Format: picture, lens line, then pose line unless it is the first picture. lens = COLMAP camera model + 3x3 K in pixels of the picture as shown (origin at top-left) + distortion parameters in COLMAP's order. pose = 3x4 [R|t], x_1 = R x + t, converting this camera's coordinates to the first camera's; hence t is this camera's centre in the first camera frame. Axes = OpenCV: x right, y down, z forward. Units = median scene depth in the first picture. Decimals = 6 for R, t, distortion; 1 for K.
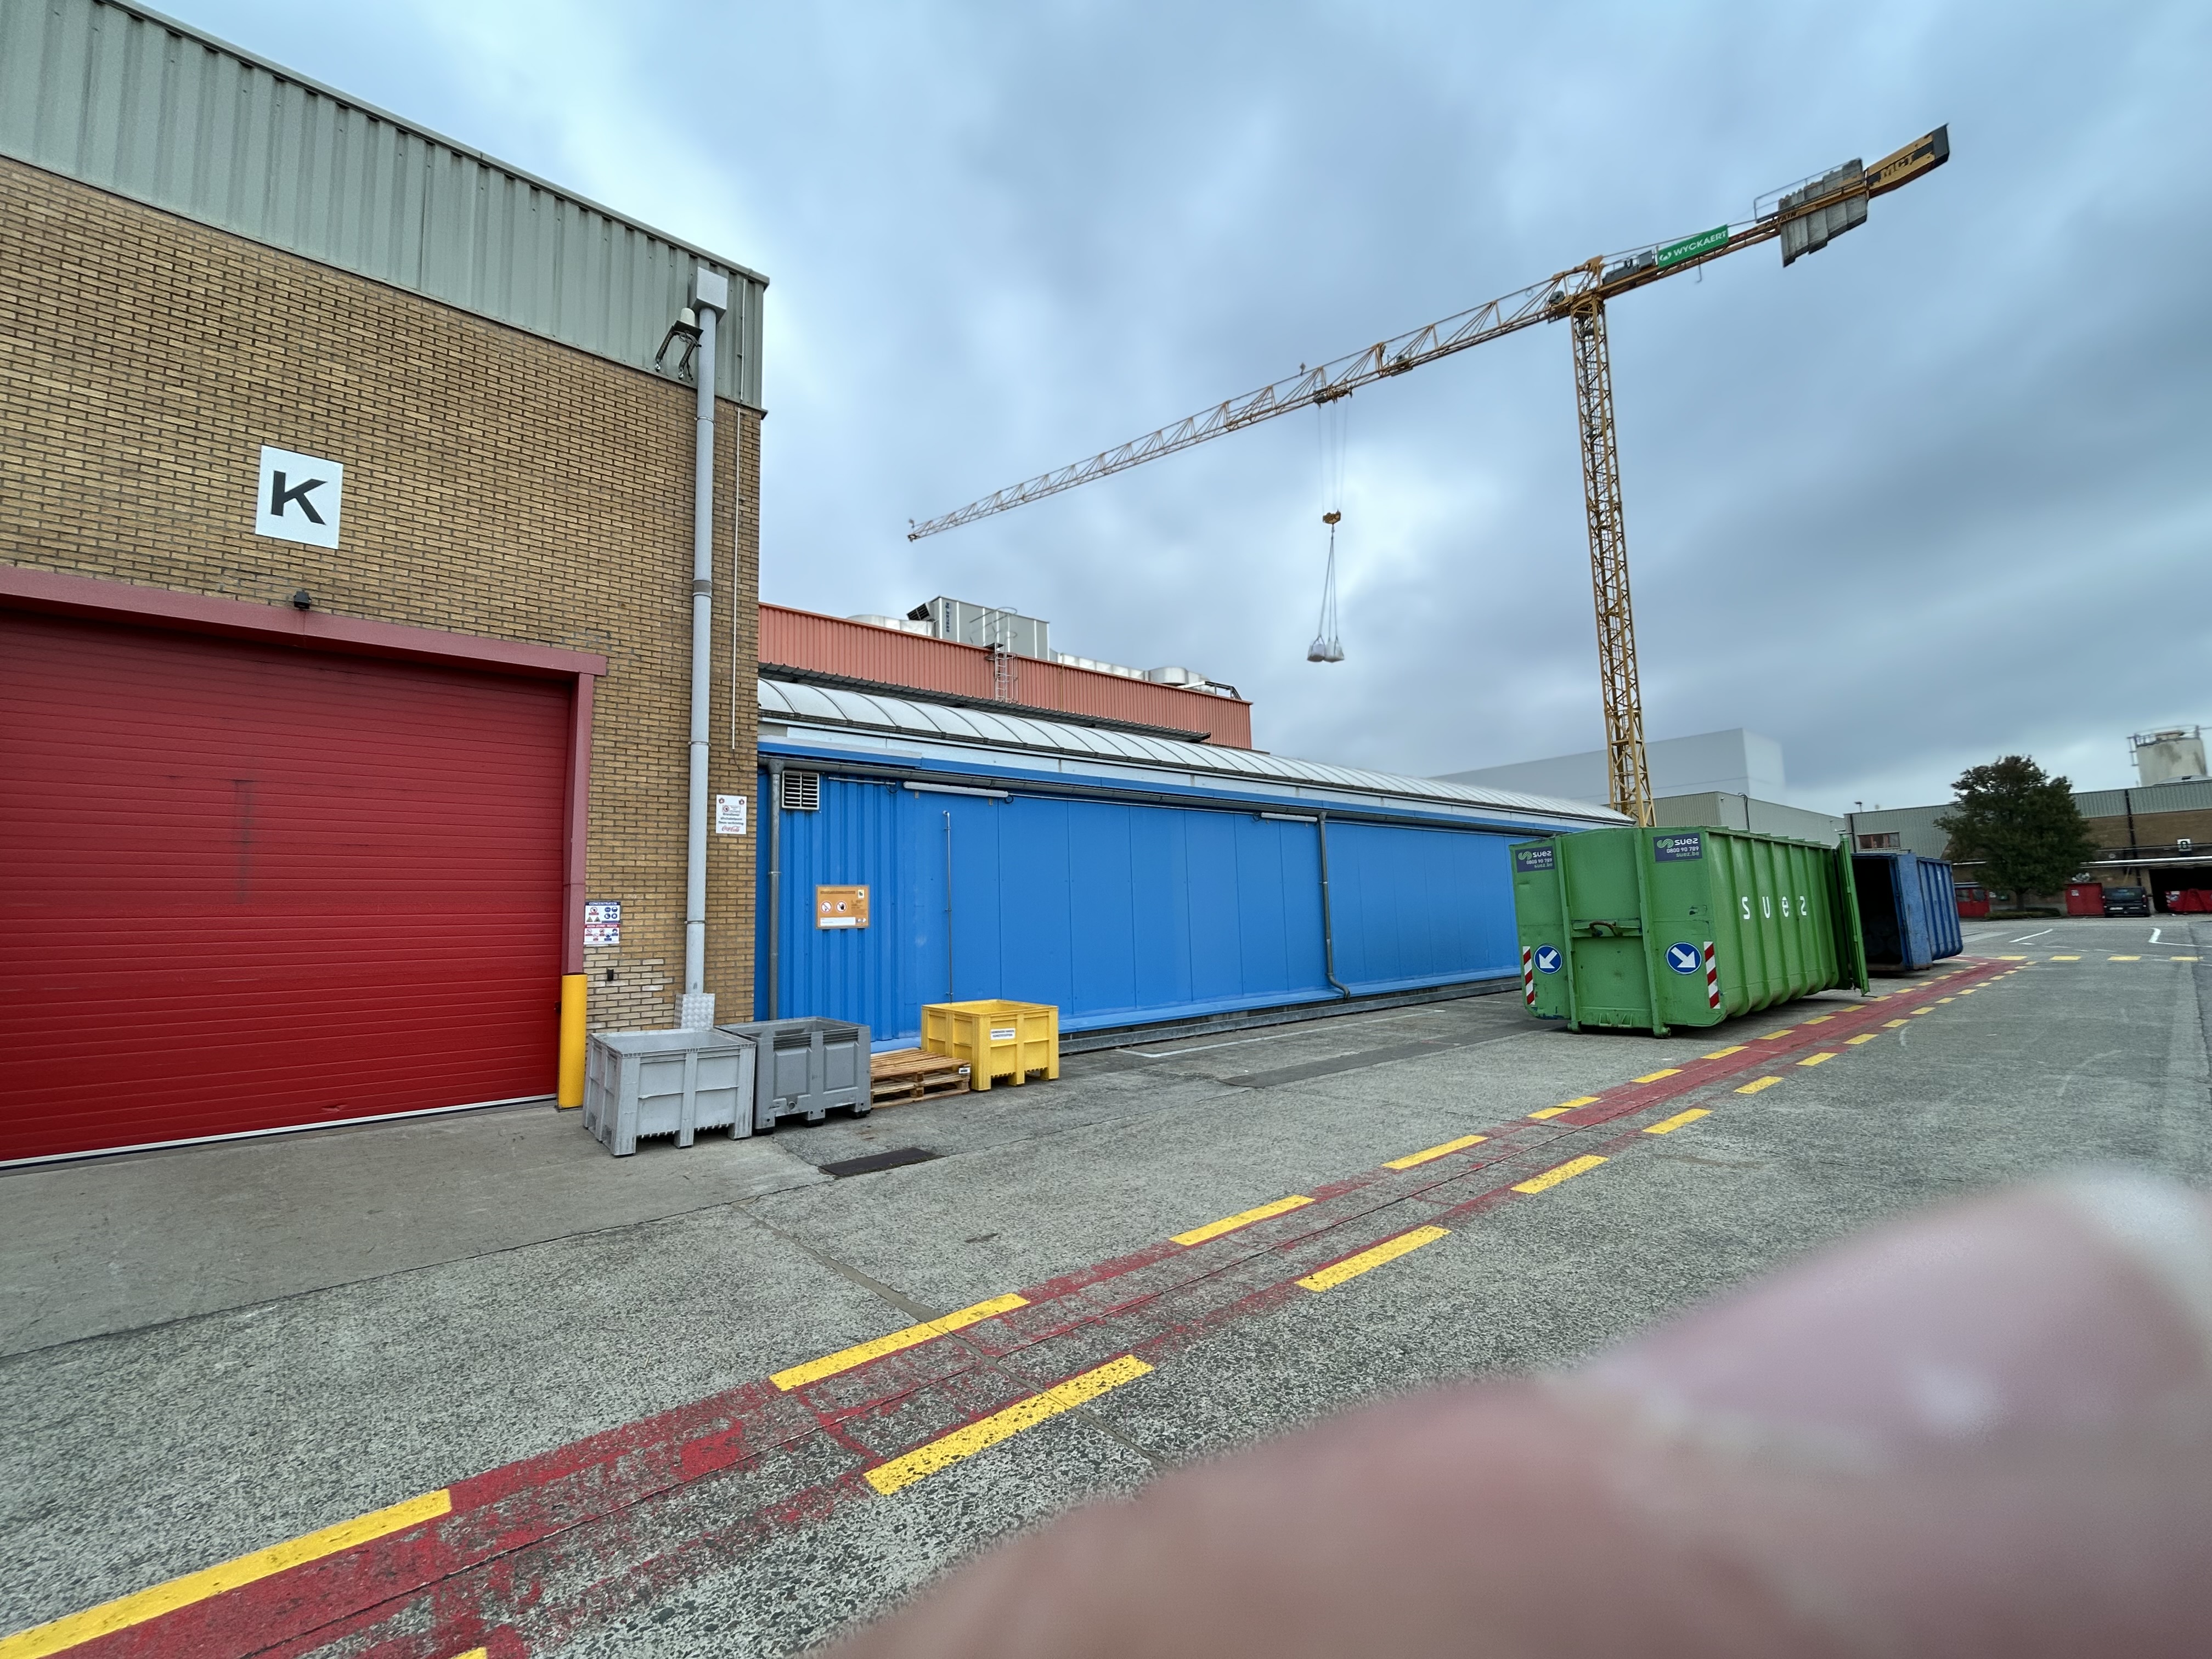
lens RADIAL K [[895.7, 0, 1105.0], [0, 895.7, 827.3], [0, 0, 1]] dist [-0.001769, 0.000708]
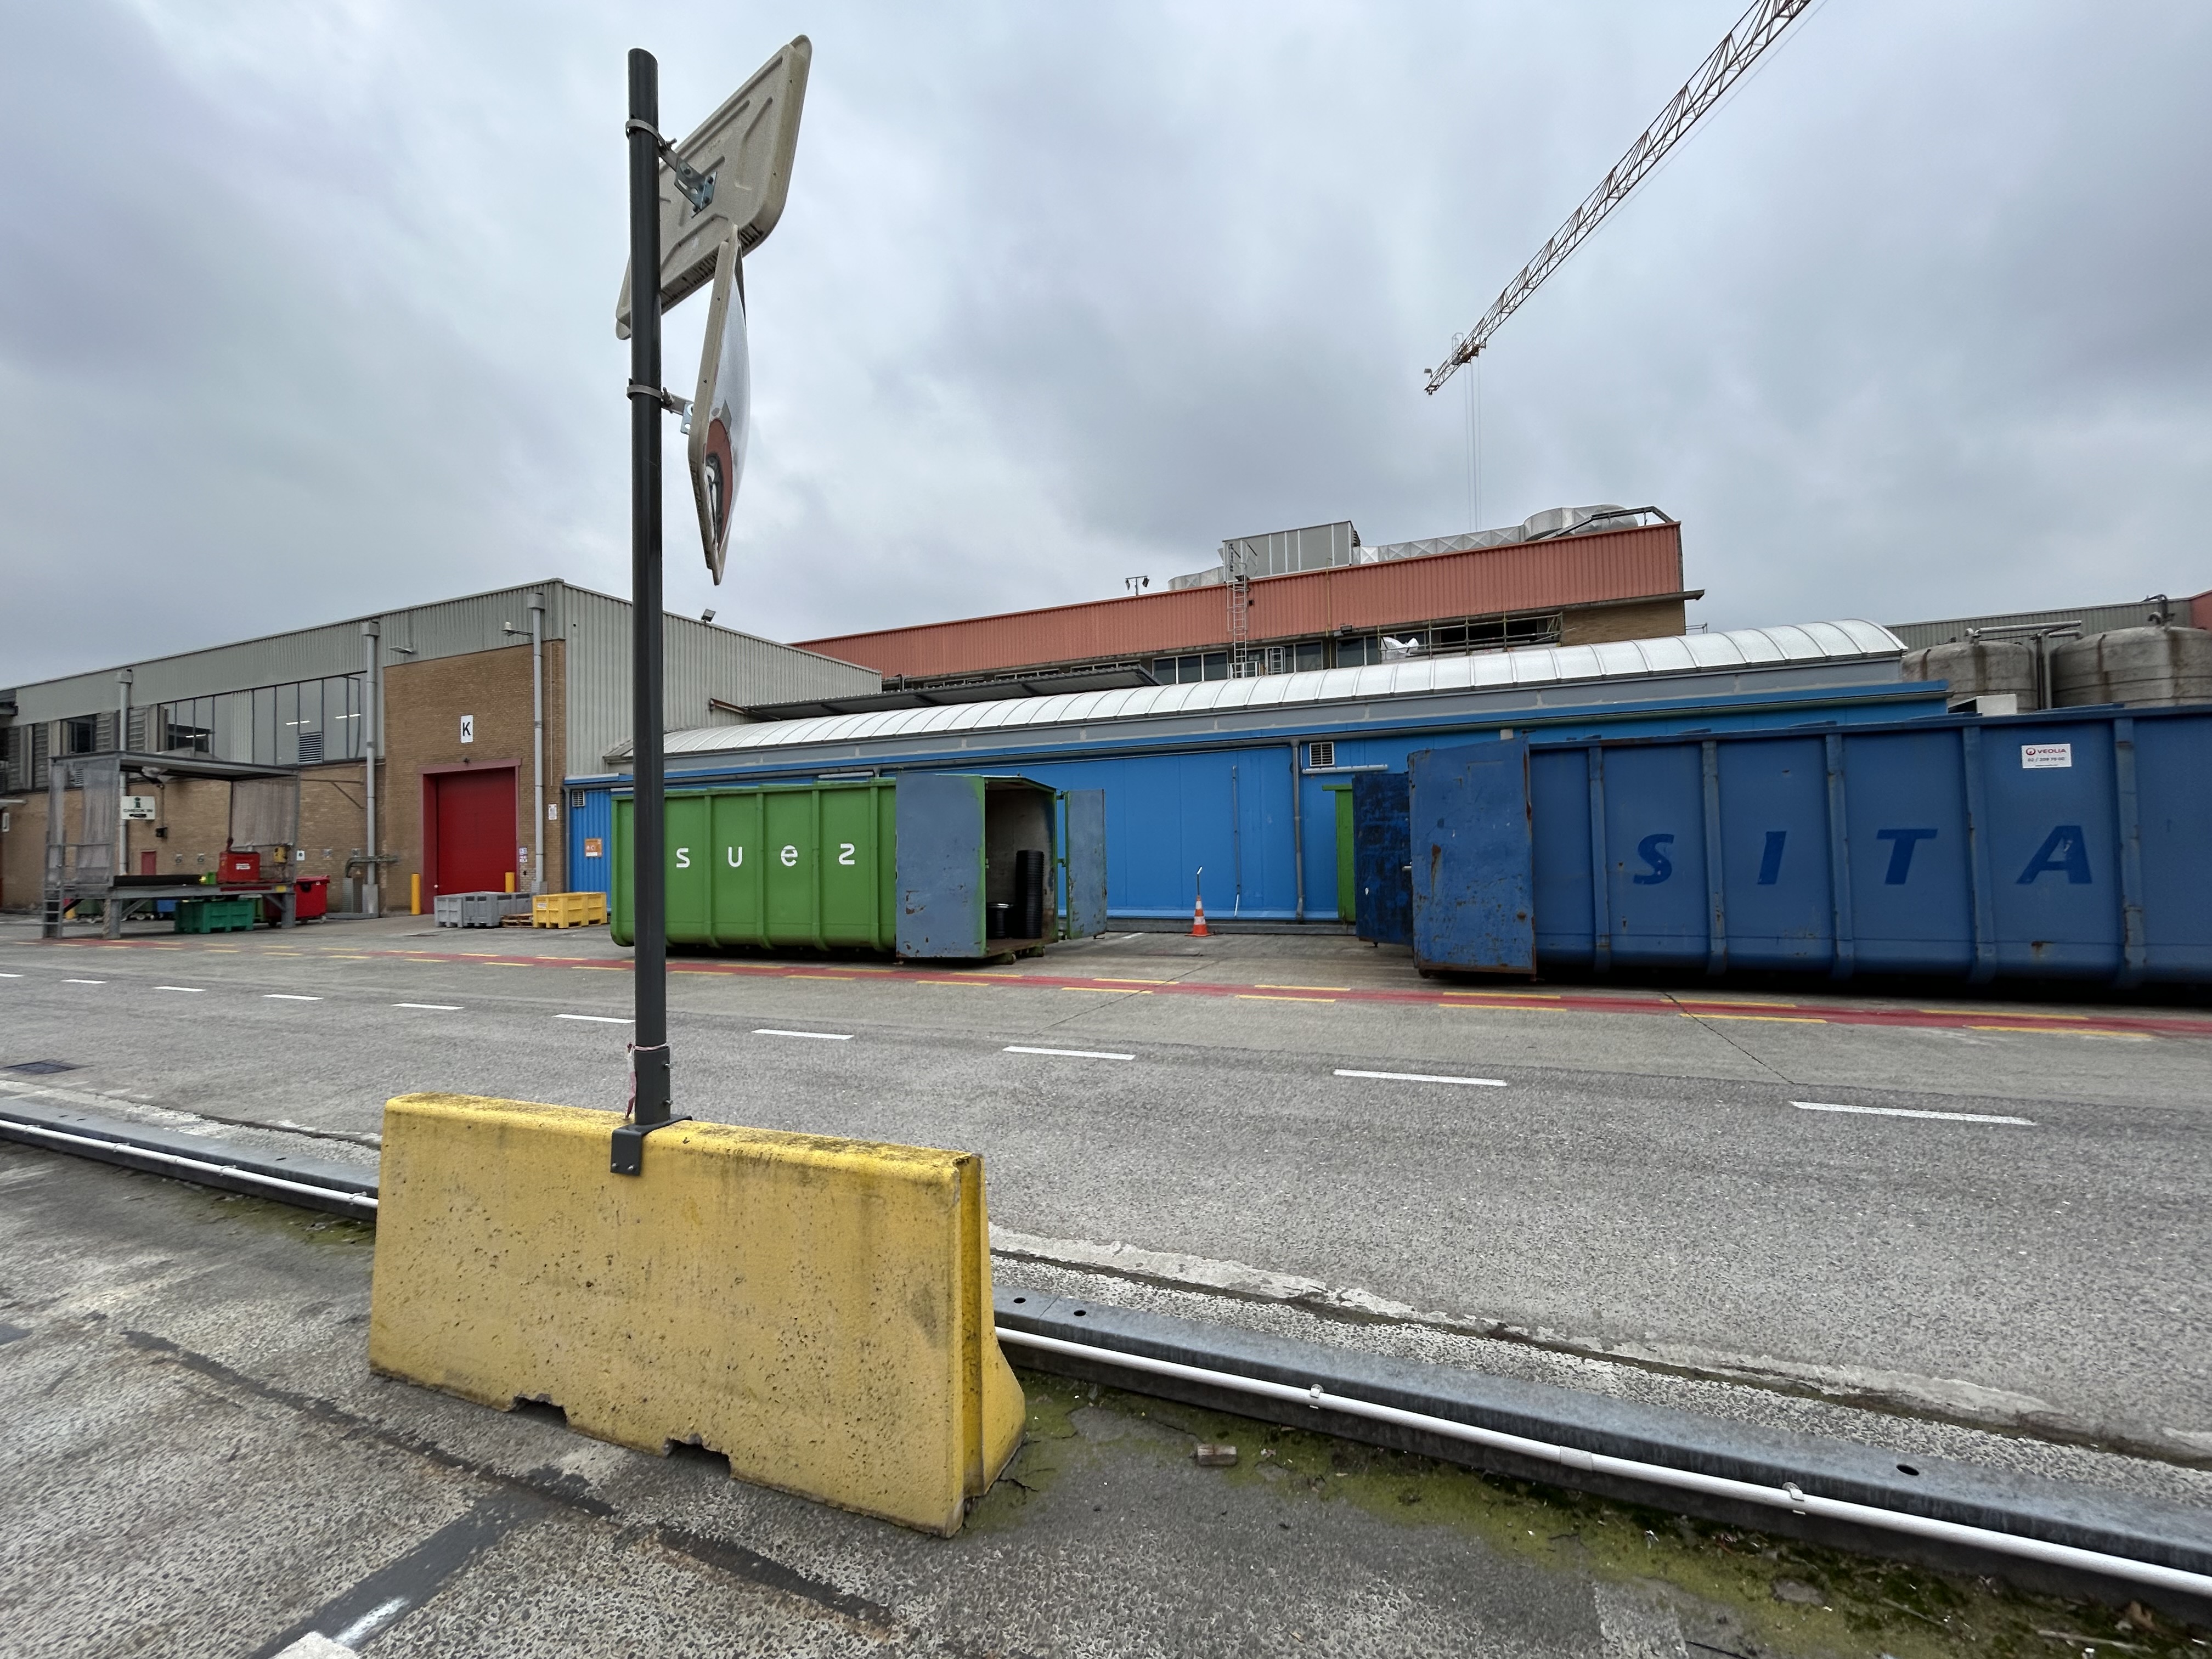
lens RADIAL K [[895.7, 0, 1105.0], [0, 895.7, 827.3], [0, 0, 1]] dist [-0.001769, 0.000708]
pose [[0.464381, -0.009808, -0.885581, 2.604441], [0.102925, 0.993761, 0.042966, 0.082105], [0.879635, -0.111101, 0.462493, 1.236400]]
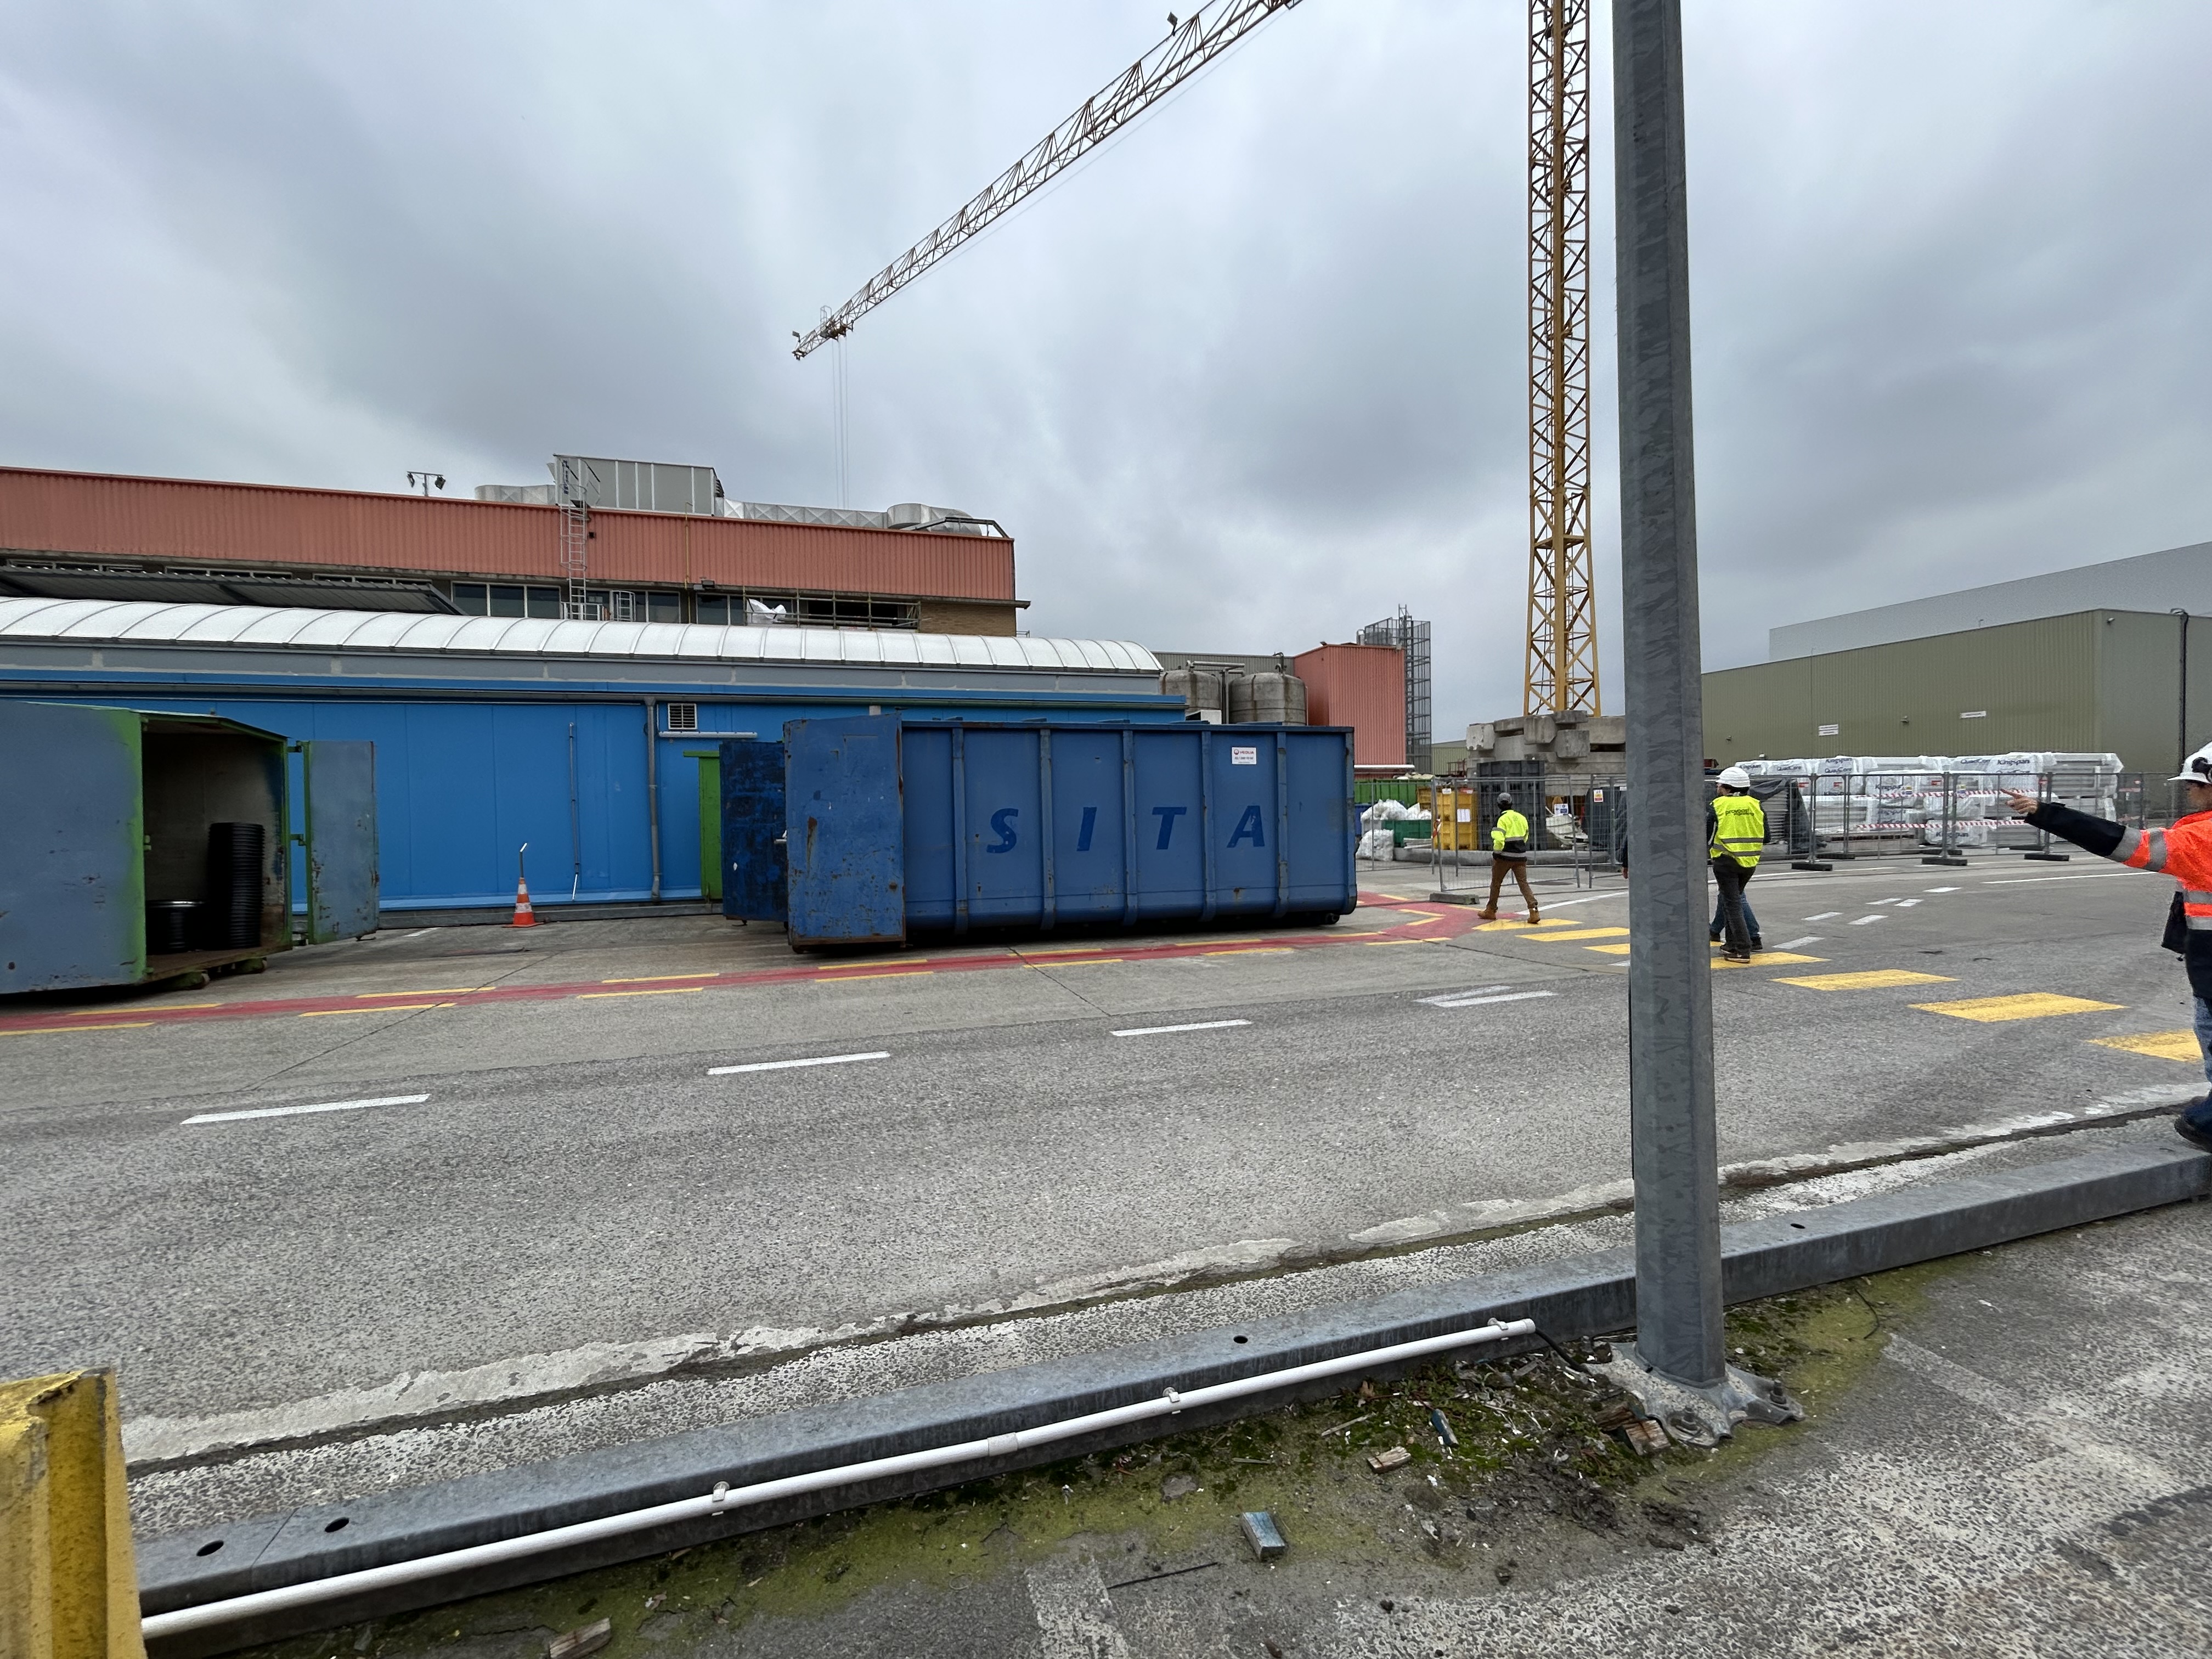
lens RADIAL K [[895.7, 0, 1105.0], [0, 895.7, 827.3], [0, 0, 1]] dist [-0.001769, 0.000708]
pose [[0.919985, 0.015809, -0.391635, 2.555728], [0.035819, 0.991614, 0.124170, 0.083783], [0.390313, -0.128262, 0.911704, 1.259648]]
